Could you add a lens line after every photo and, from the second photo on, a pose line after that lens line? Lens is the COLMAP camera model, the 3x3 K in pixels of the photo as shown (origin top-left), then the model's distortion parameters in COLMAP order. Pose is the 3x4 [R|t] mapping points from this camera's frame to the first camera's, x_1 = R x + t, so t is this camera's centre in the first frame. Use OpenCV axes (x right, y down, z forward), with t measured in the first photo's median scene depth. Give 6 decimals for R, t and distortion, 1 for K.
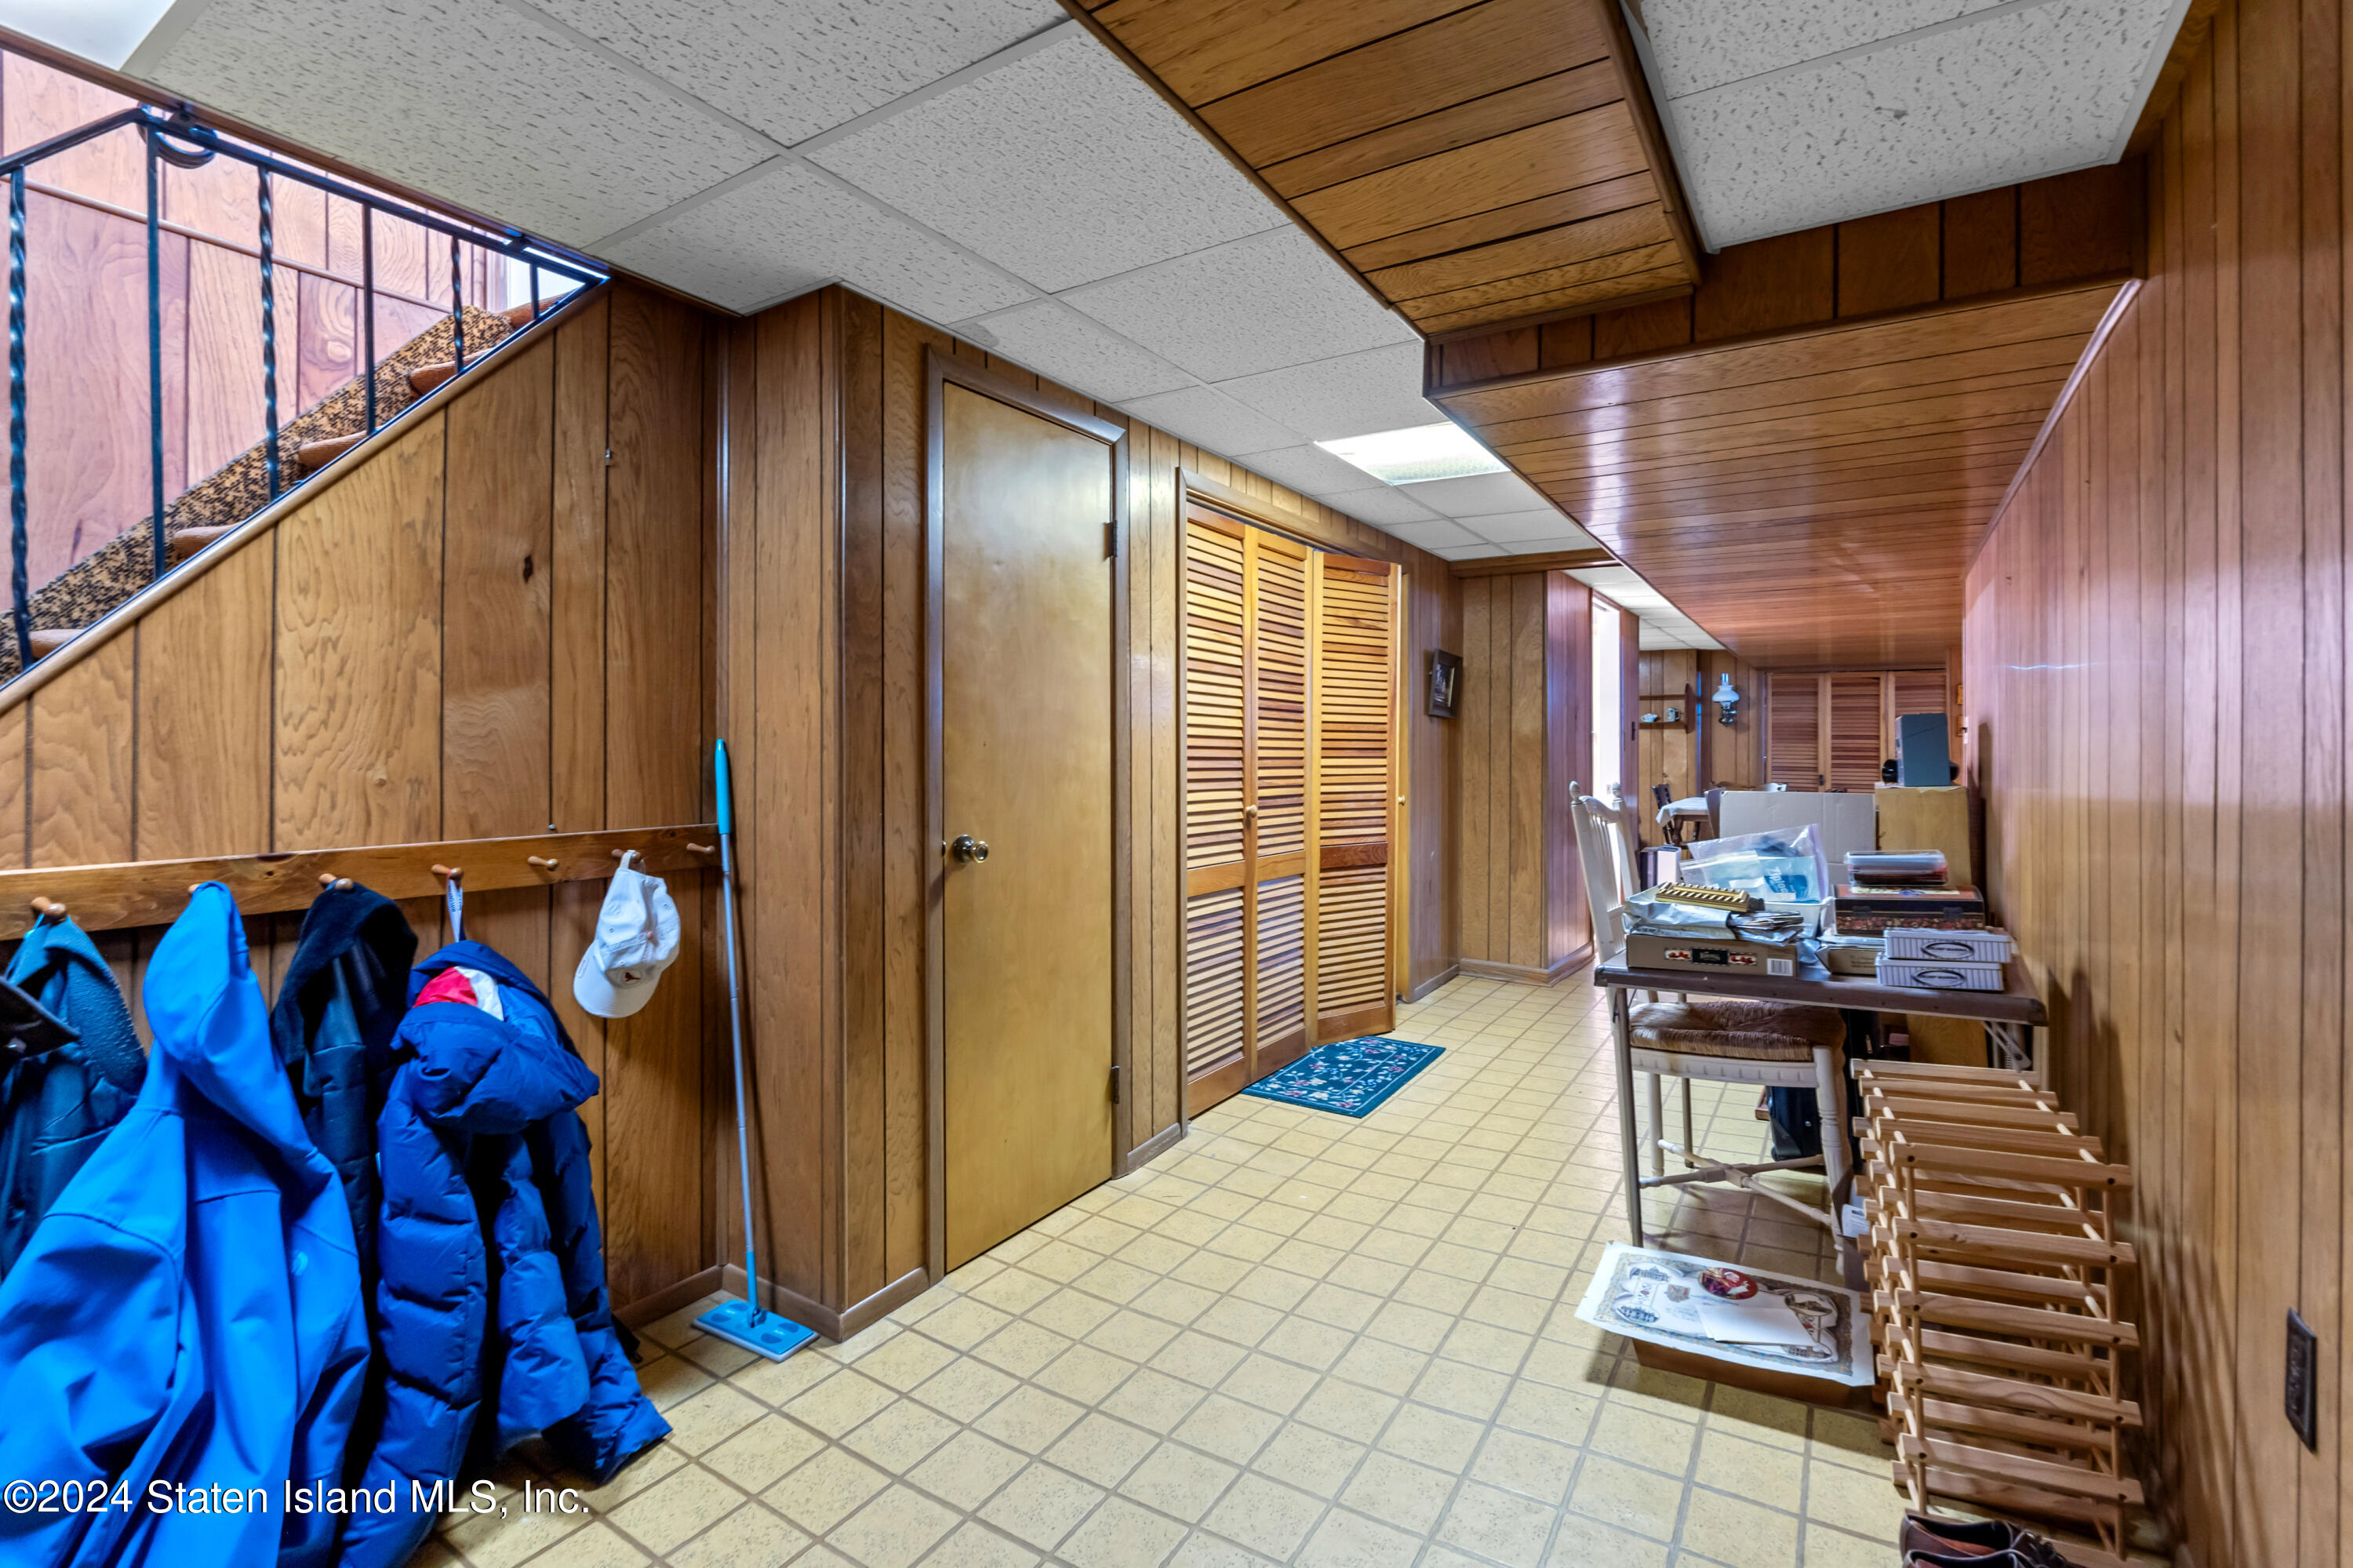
lens RADIAL K [[1058.7, 0, 1170.3], [0, 1058.7, 758.8], [0, 0, 1]] dist [-0.009753, 0.003946]
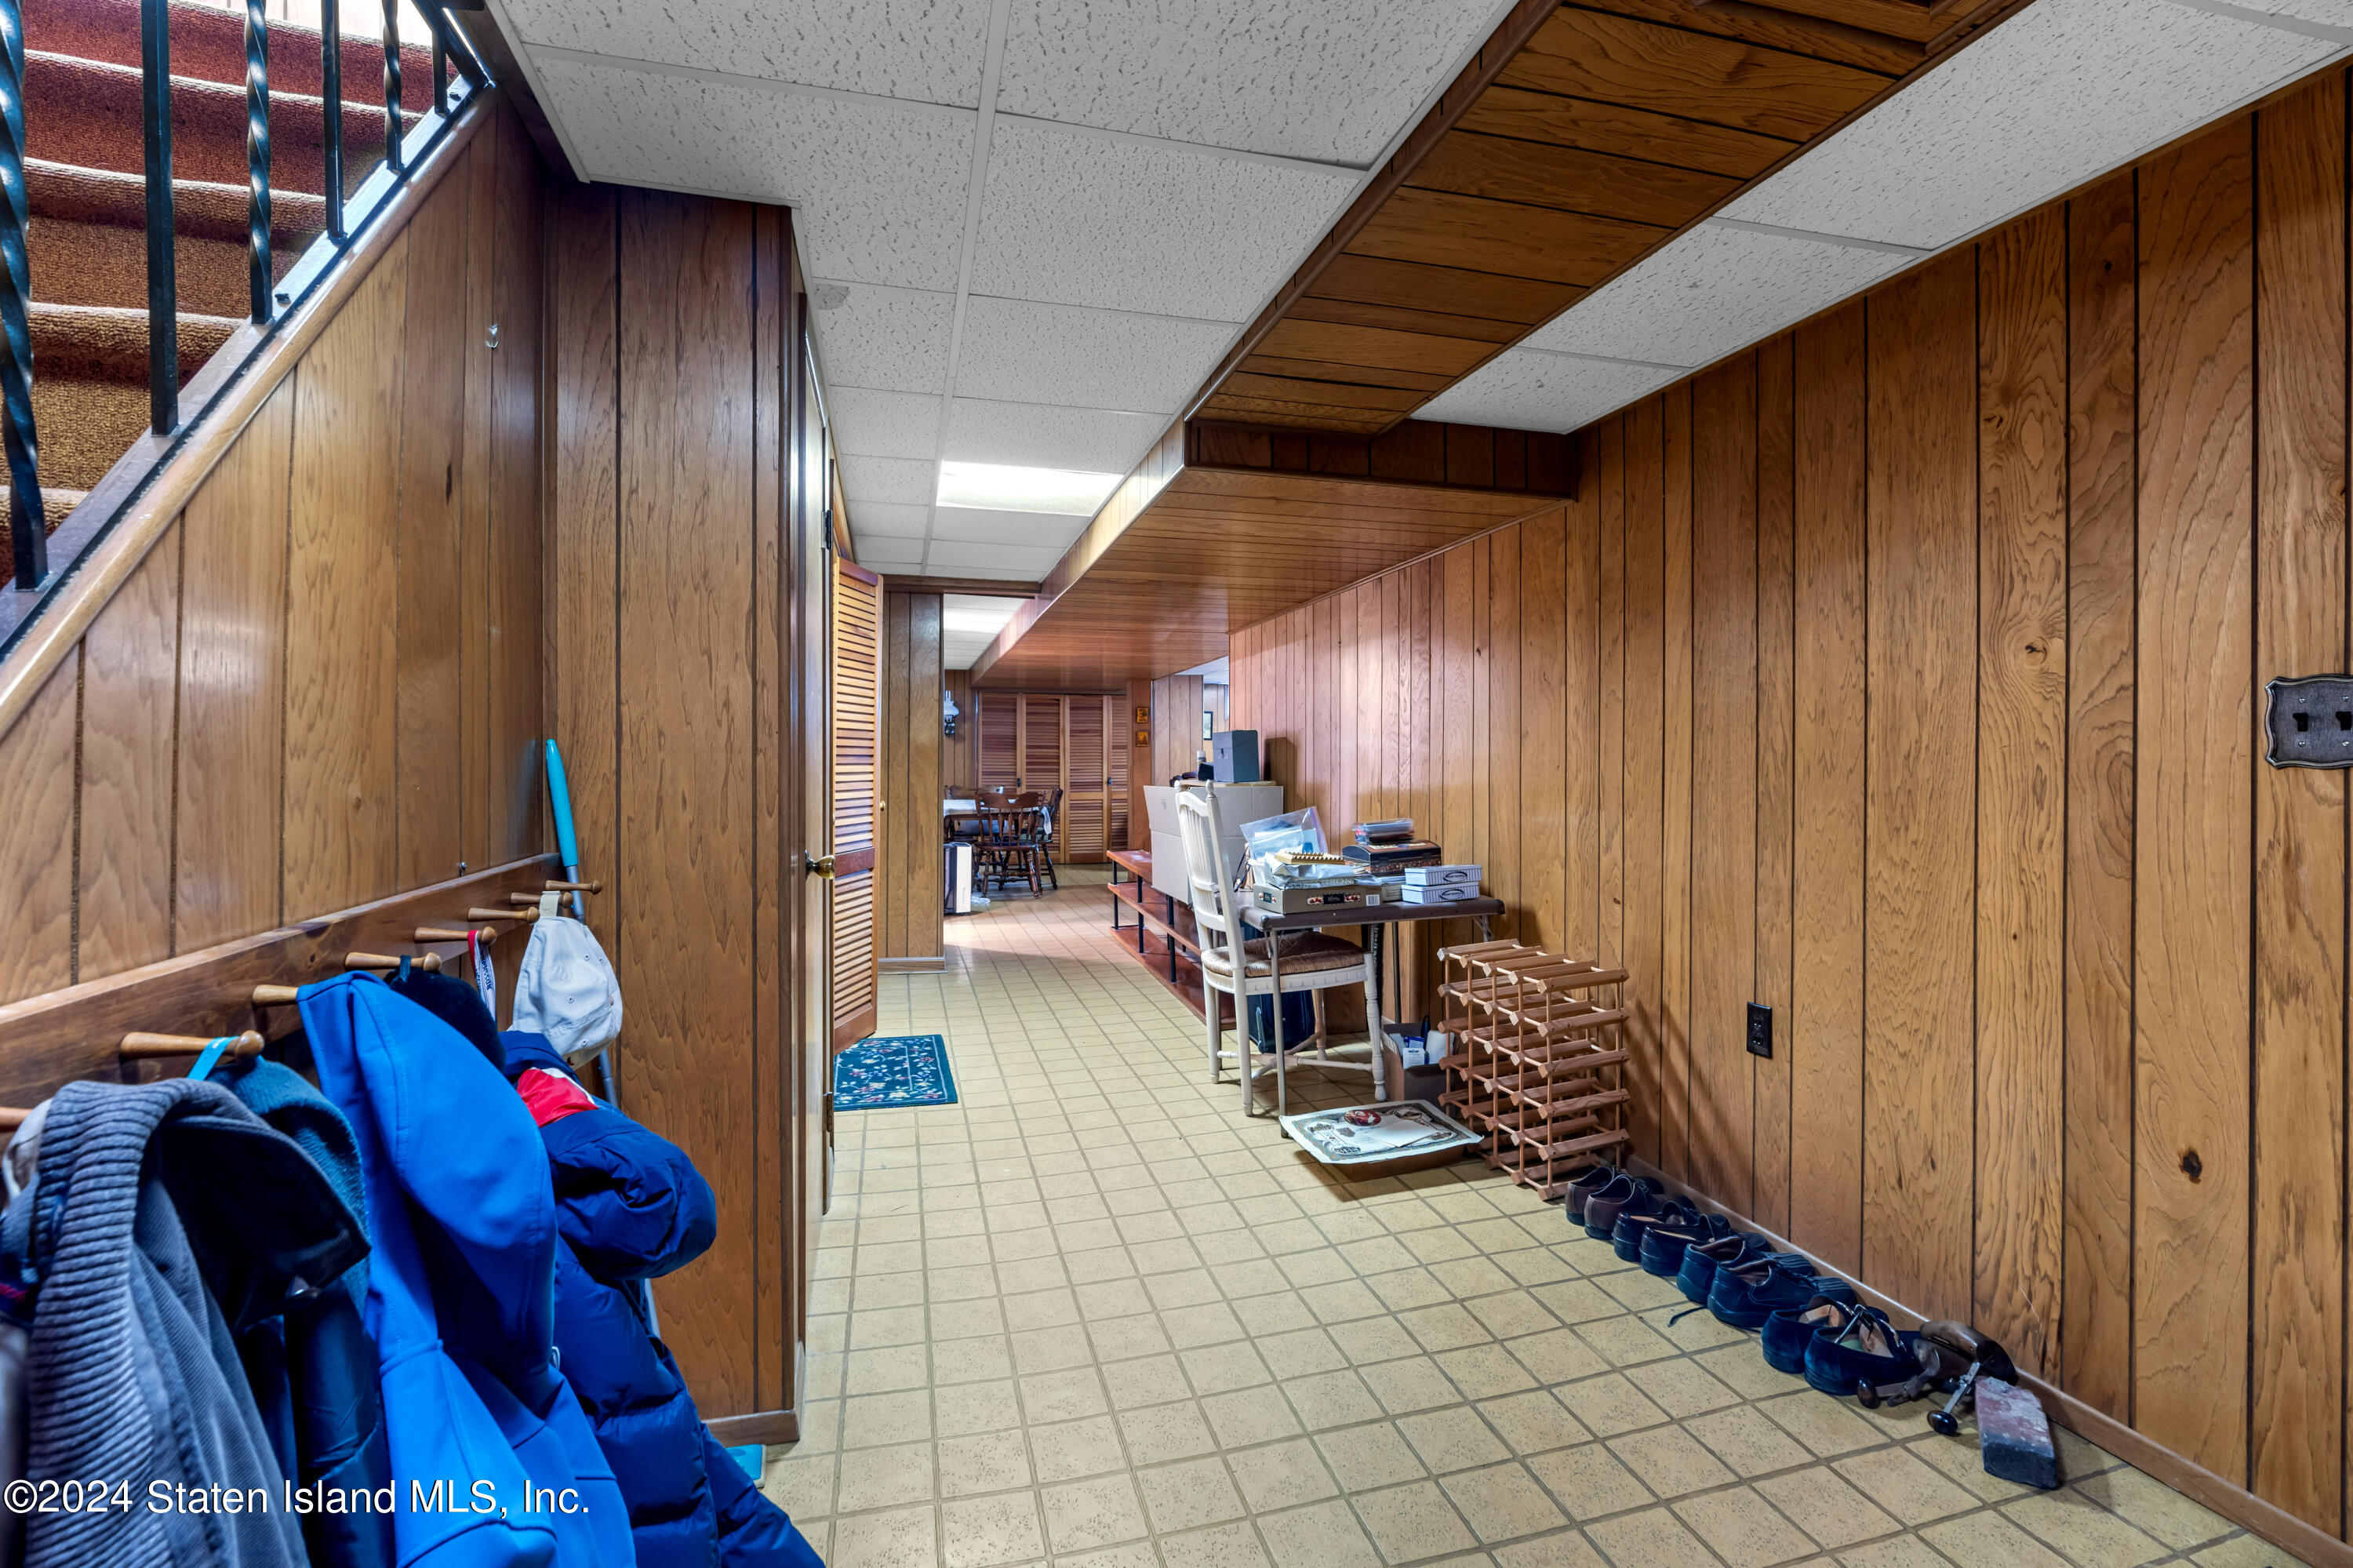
lens RADIAL K [[1058.7, 0, 1189.0], [0, 1058.7, 775.4], [0, 0, 1]] dist [-0.009753, 0.003946]
pose [[0.679092, -0.013265, 0.733933, -0.396683], [0.007997, 0.999911, 0.010672, 0.001564], [-0.734009, -0.001378, 0.679138, 0.098781]]
